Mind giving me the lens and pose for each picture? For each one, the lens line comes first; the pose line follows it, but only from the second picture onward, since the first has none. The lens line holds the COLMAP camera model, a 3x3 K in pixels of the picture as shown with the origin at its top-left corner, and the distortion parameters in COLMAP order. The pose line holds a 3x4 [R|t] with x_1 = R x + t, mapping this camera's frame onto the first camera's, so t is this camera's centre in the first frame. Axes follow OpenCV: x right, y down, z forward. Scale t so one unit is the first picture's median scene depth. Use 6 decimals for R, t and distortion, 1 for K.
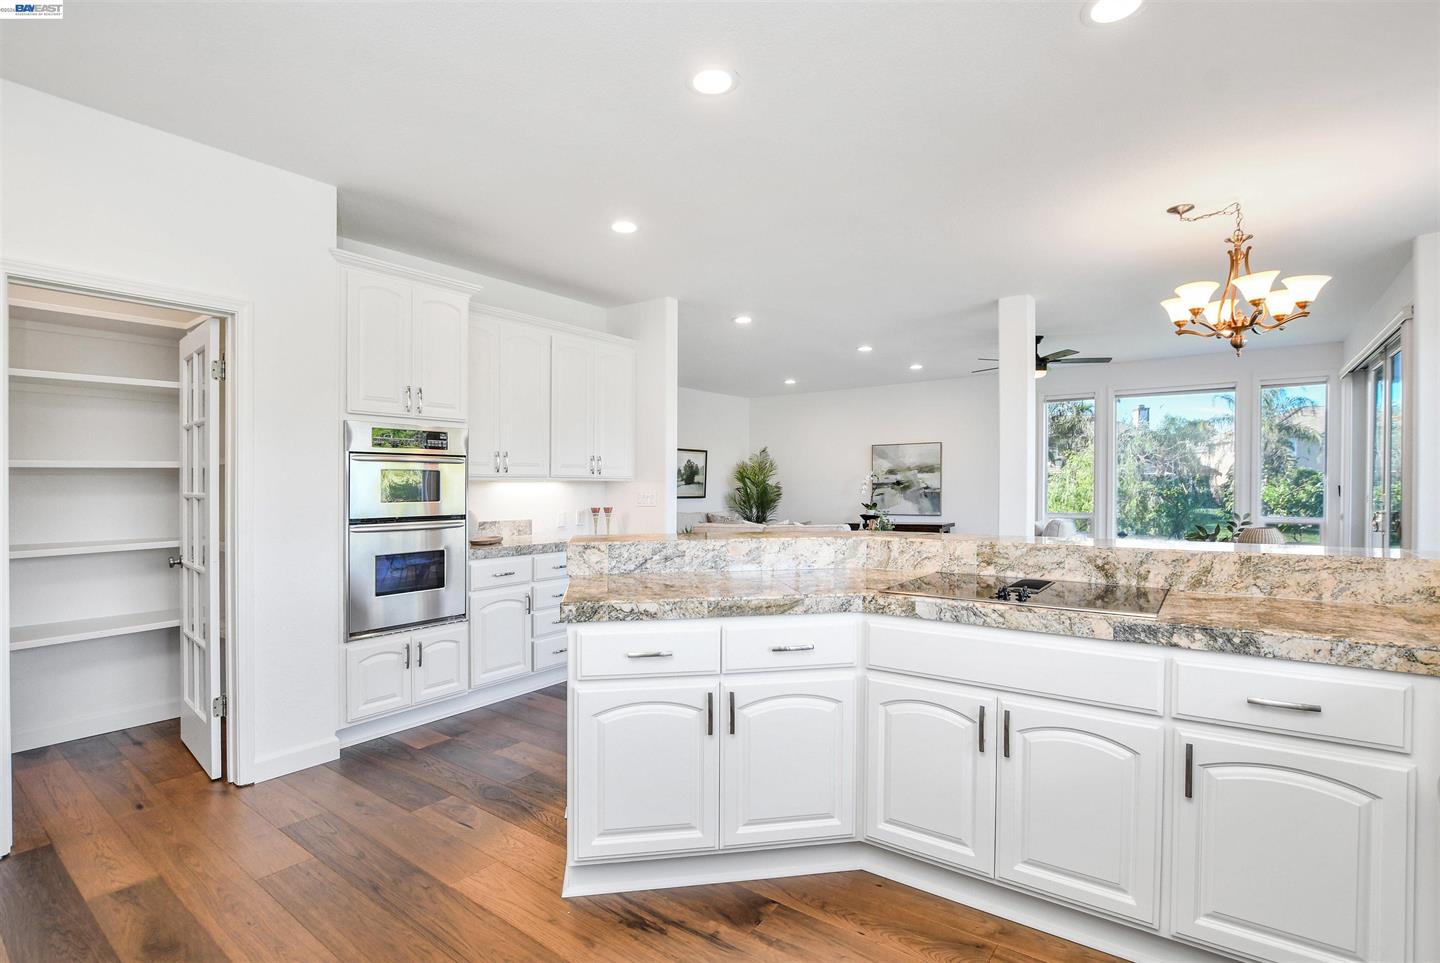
lens RADIAL K [[691.9, 0, 712.8], [0, 691.9, 487.1], [0, 0, 1]] dist [-0.025082, 0.004302]
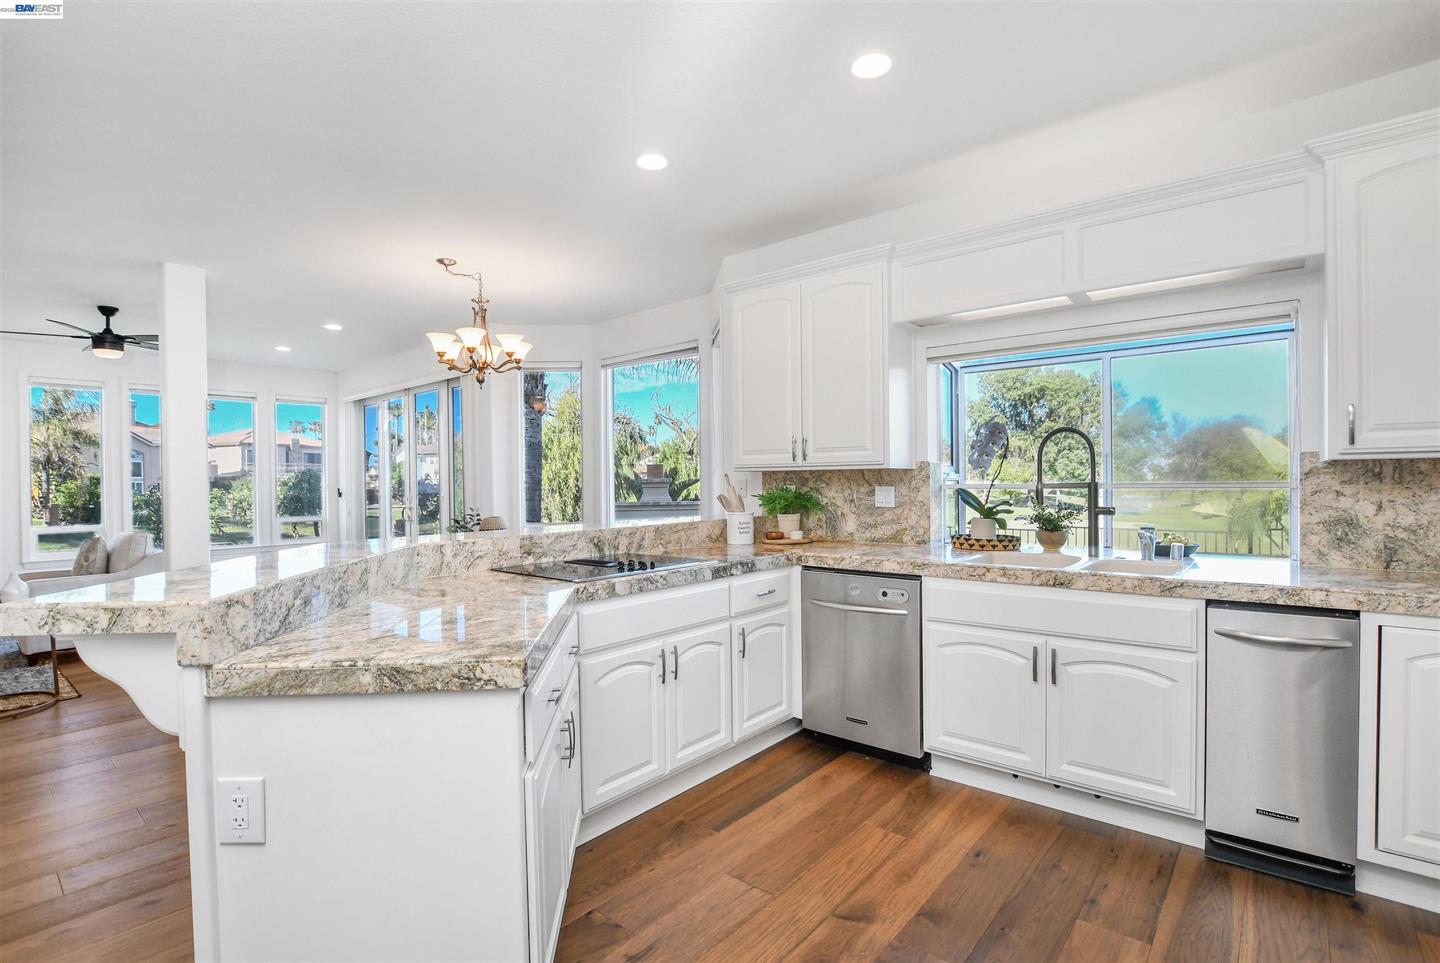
lens RADIAL K [[691.9, 0, 706.5], [0, 691.9, 484.6], [0, 0, 1]] dist [-0.025082, 0.004302]
pose [[0.062385, -0.000411, 0.998052, -0.785285], [0.015052, 0.999887, -0.000529, 0.002021], [-0.997939, 0.015055, 0.062385, 0.694977]]
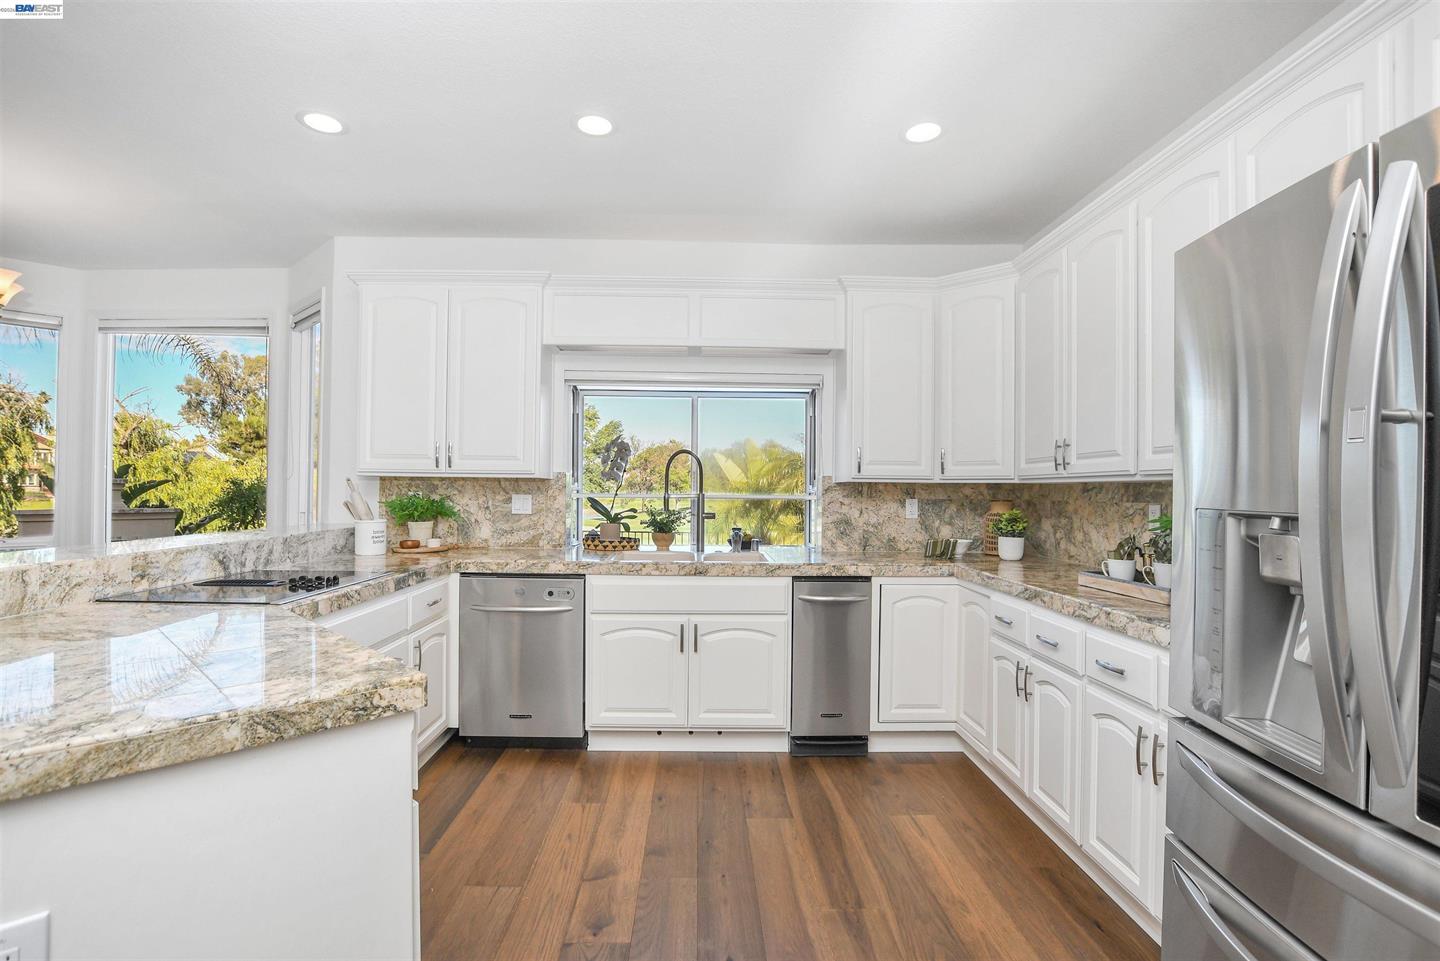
lens RADIAL K [[684.6, 0, 708.9], [0, 684.6, 485.0], [0, 0, 1]] dist [-0.022349, 0.003038]
pose [[-0.615609, 0.003714, 0.788043, -0.772216], [-0.003692, 0.999964, -0.007597, -0.000749], [-0.788043, -0.007586, -0.615574, 1.052315]]
